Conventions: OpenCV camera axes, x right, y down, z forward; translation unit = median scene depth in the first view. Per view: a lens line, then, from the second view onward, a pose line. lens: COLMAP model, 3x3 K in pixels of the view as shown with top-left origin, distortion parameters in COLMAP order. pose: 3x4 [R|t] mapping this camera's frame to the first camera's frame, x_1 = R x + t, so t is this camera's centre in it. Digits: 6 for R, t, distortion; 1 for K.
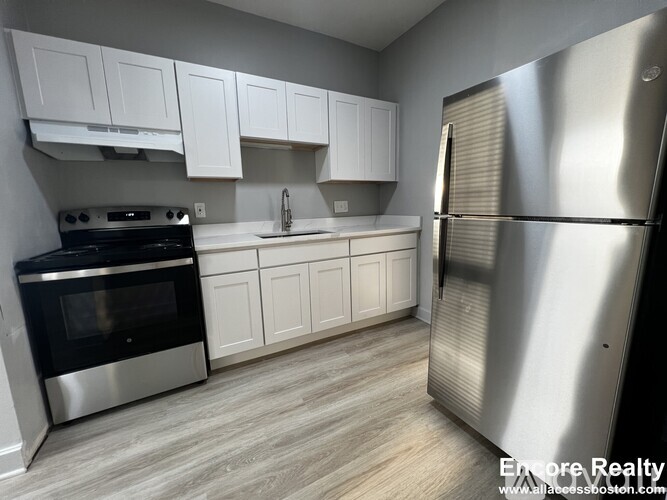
lens RADIAL K [[265.1, 0, 333.2], [0, 265.1, 248.0], [0, 0, 1]] dist [-0.001807, 0.000111]
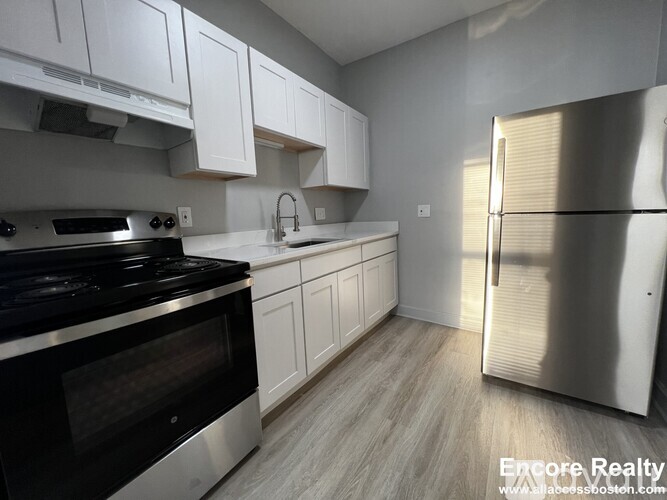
lens RADIAL K [[265.1, 0, 333.2], [0, 265.1, 248.0], [0, 0, 1]] dist [-0.001807, 0.000111]
pose [[0.888239, -0.064061, 0.454894, -0.505666], [0.086605, 0.995824, -0.028869, -0.001643], [-0.451145, 0.065039, 0.890078, 0.184456]]
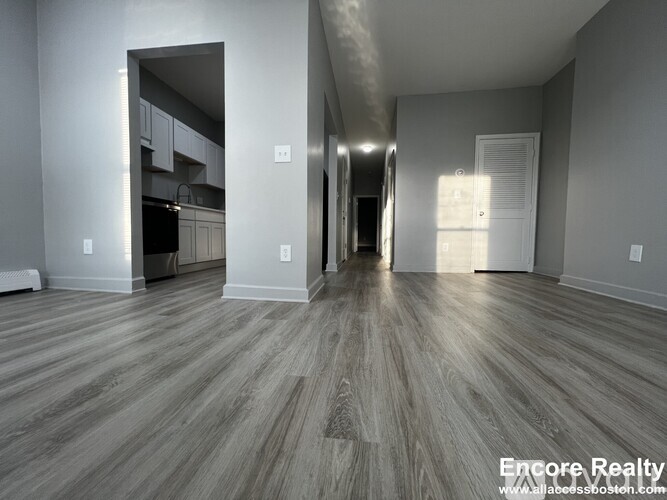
lens RADIAL K [[265.1, 0, 333.2], [0, 265.1, 248.0], [0, 0, 1]] dist [-0.001807, 0.000111]
pose [[0.580338, -0.001071, 0.814375, -1.147791], [0.097848, 0.992847, -0.068422, 0.459554], [-0.808476, 0.119392, 0.576292, -0.825006]]
